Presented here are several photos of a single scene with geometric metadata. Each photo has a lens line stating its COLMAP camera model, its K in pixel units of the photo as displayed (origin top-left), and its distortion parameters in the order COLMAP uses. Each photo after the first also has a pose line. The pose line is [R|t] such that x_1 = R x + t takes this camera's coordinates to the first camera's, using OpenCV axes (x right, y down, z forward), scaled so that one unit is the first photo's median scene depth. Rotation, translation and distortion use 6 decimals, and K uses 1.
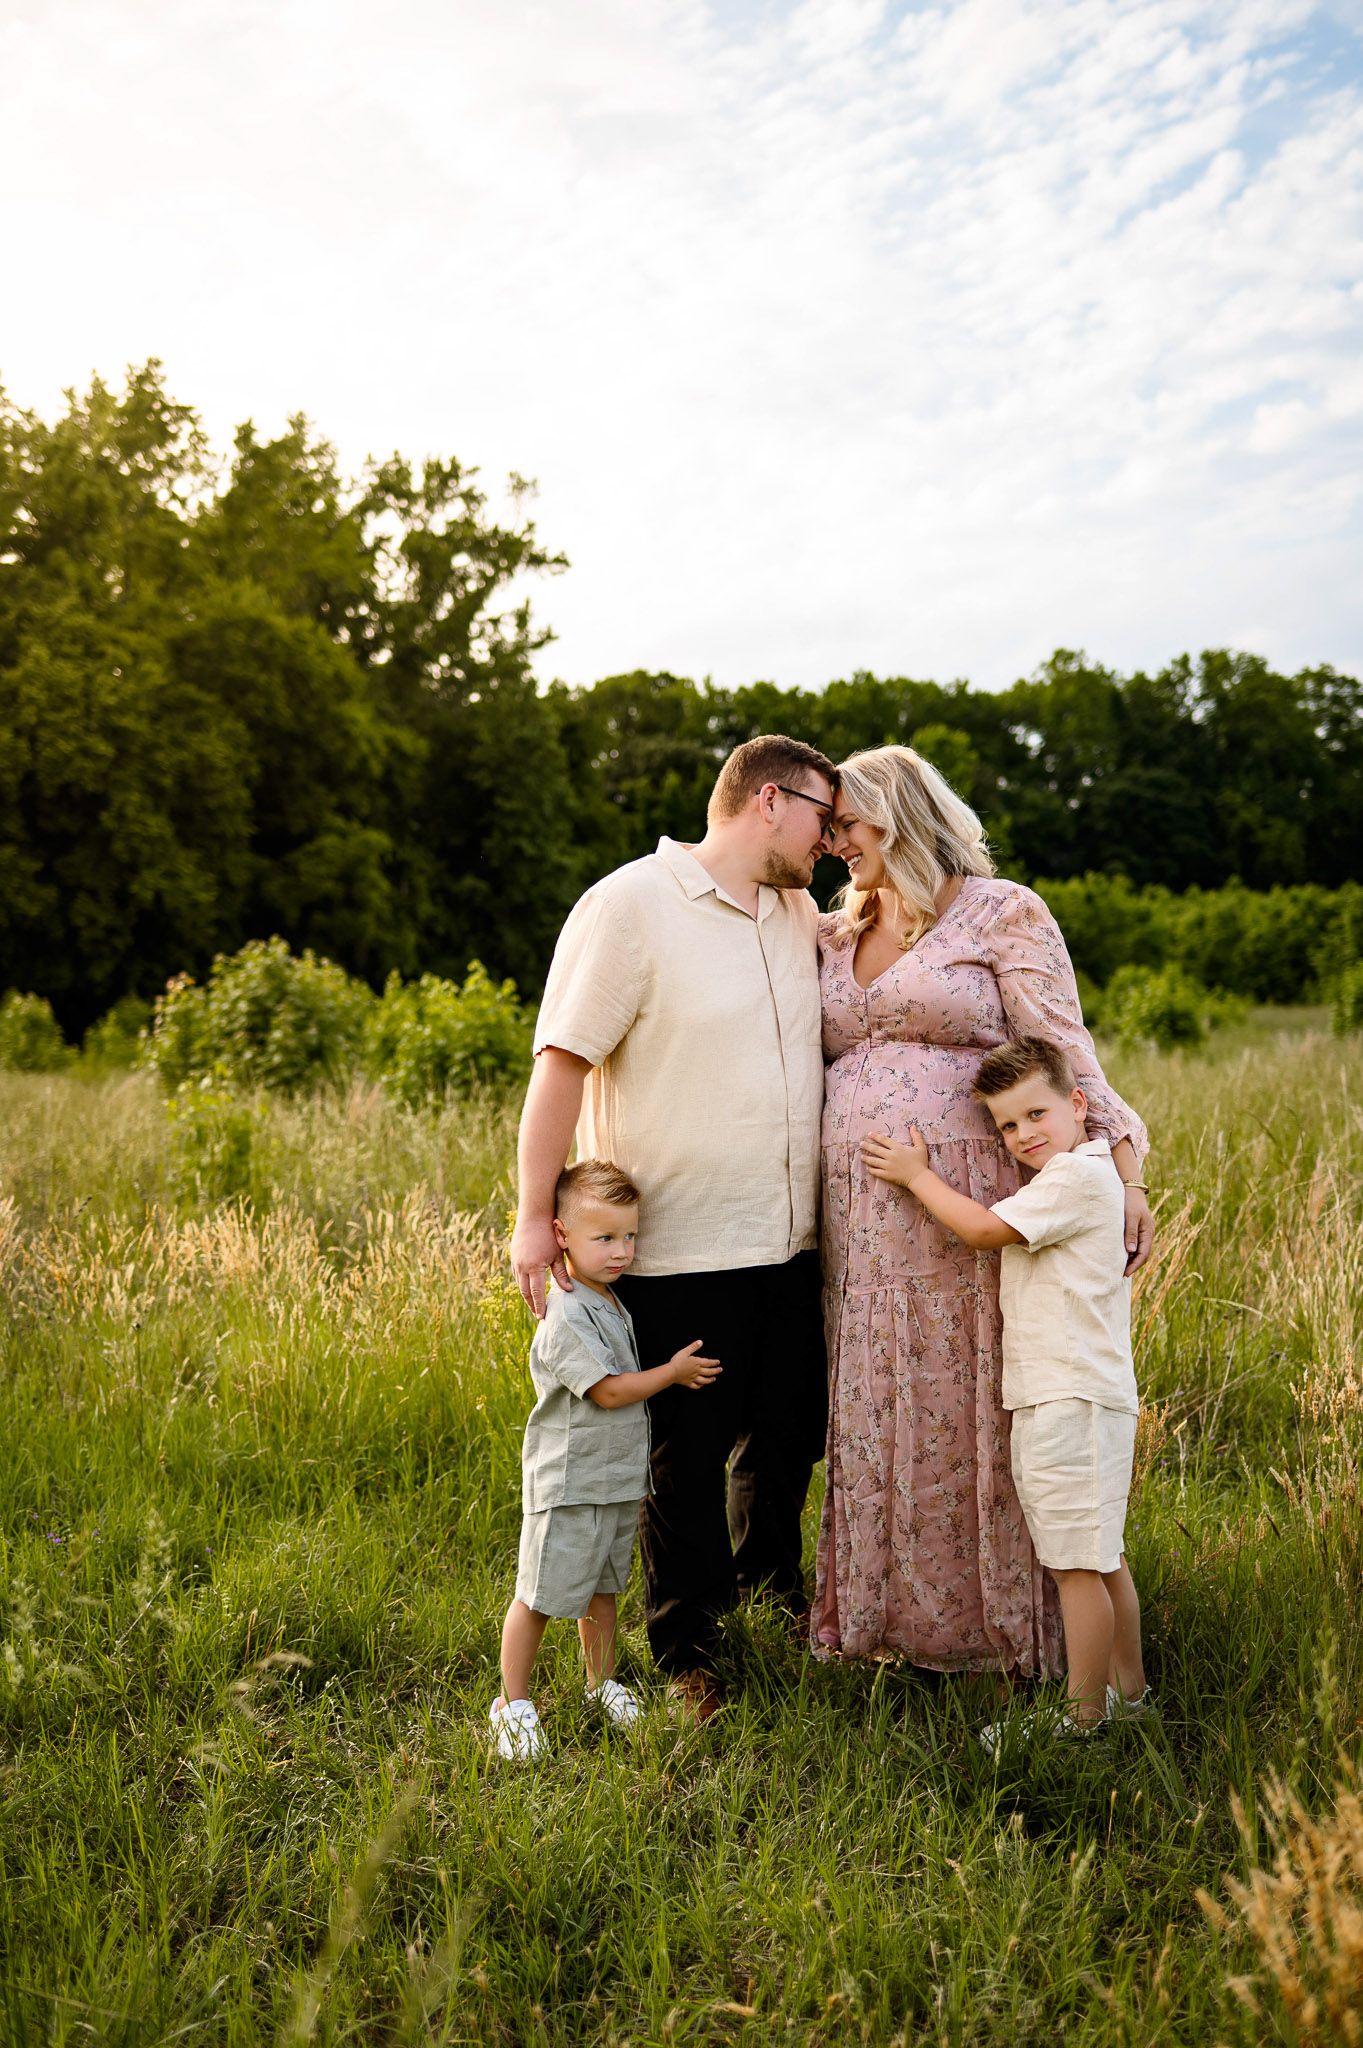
lens RADIAL K [[2181.4, 0, 641.8], [0, 2181.4, 1058.1], [0, 0, 1]] dist [0.001648, 0.021761]
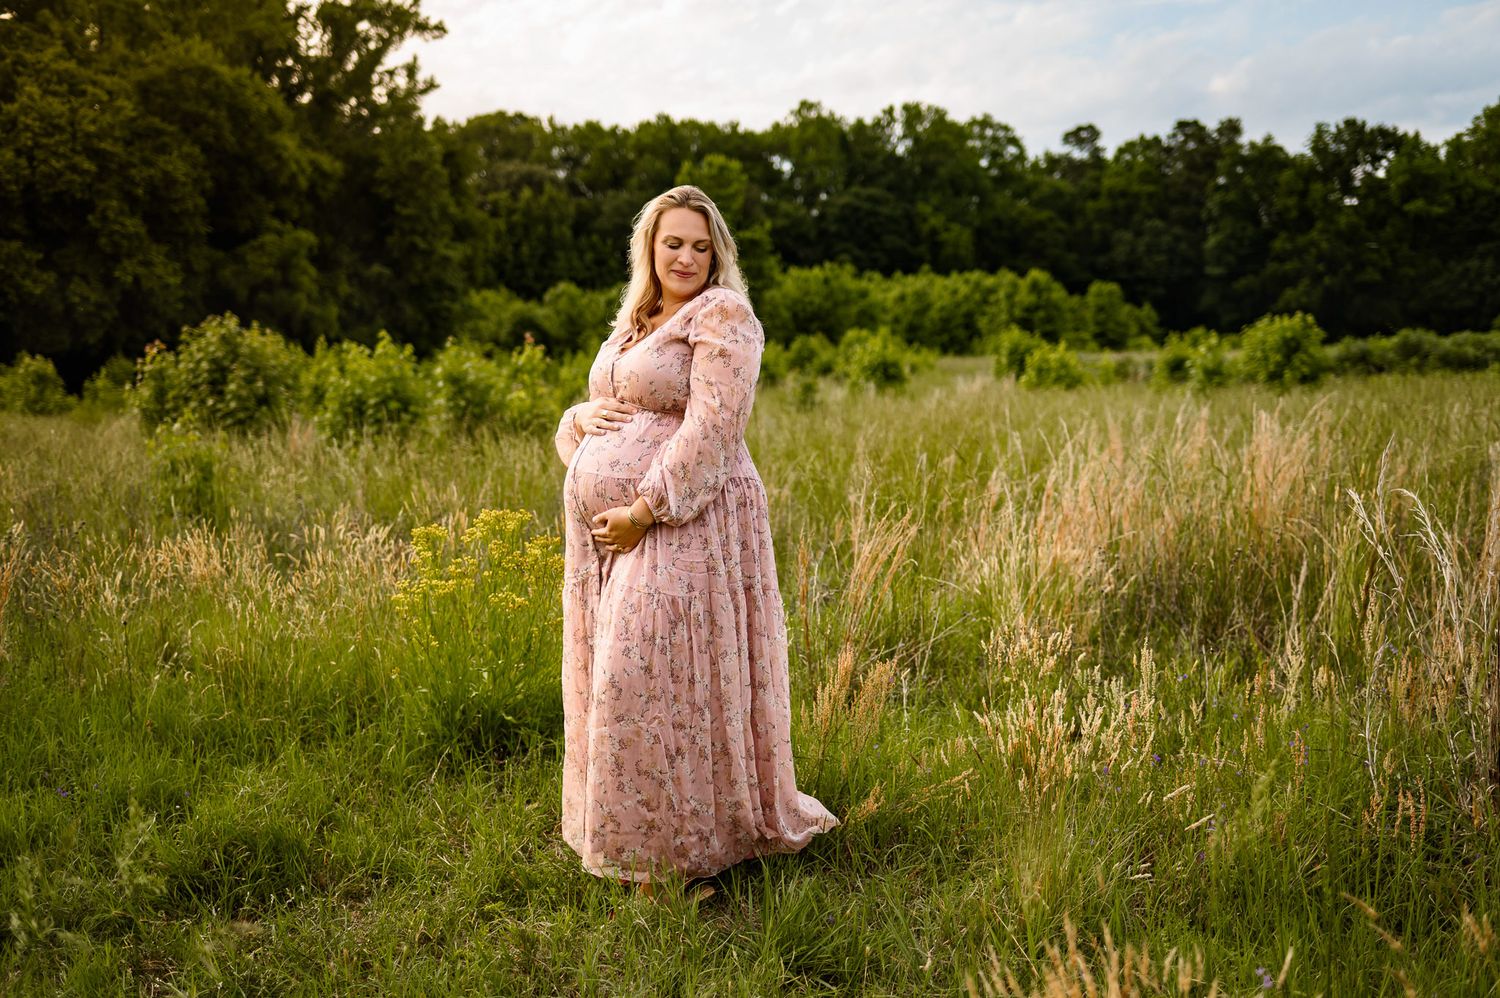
lens RADIAL K [[1597.7, 0, 748.7], [0, 1597.7, 529.4], [0, 0, 1]] dist [0.001648, 0.021761]
pose [[0.989068, -0.022485, 0.145733, 0.000901], [0.011409, 0.997012, 0.076395, 0.007277], [-0.147016, -0.073897, 0.986370, -0.023616]]
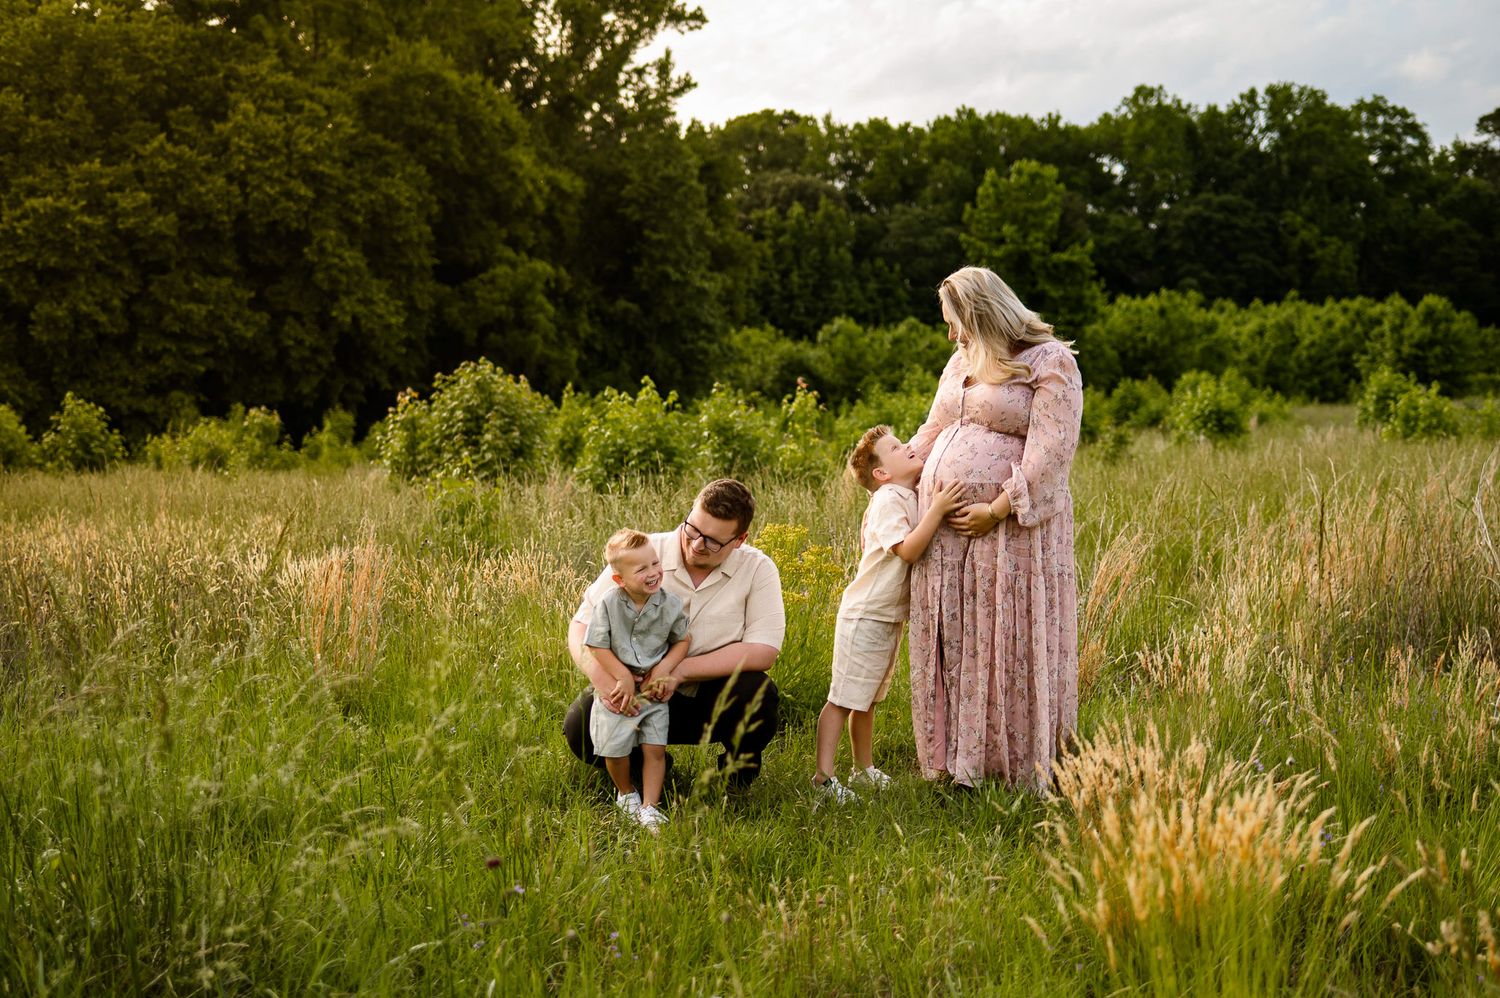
lens RADIAL K [[1461.4, 0, 830.0], [0, 1461.4, 570.8], [0, 0, 1]] dist [0.010926, 0.002444]
pose [[0.999527, -0.014814, 0.026952, 0.007228], [0.012441, 0.996202, 0.086174, -0.005639], [-0.028126, -0.085798, 0.995915, 0.211971]]
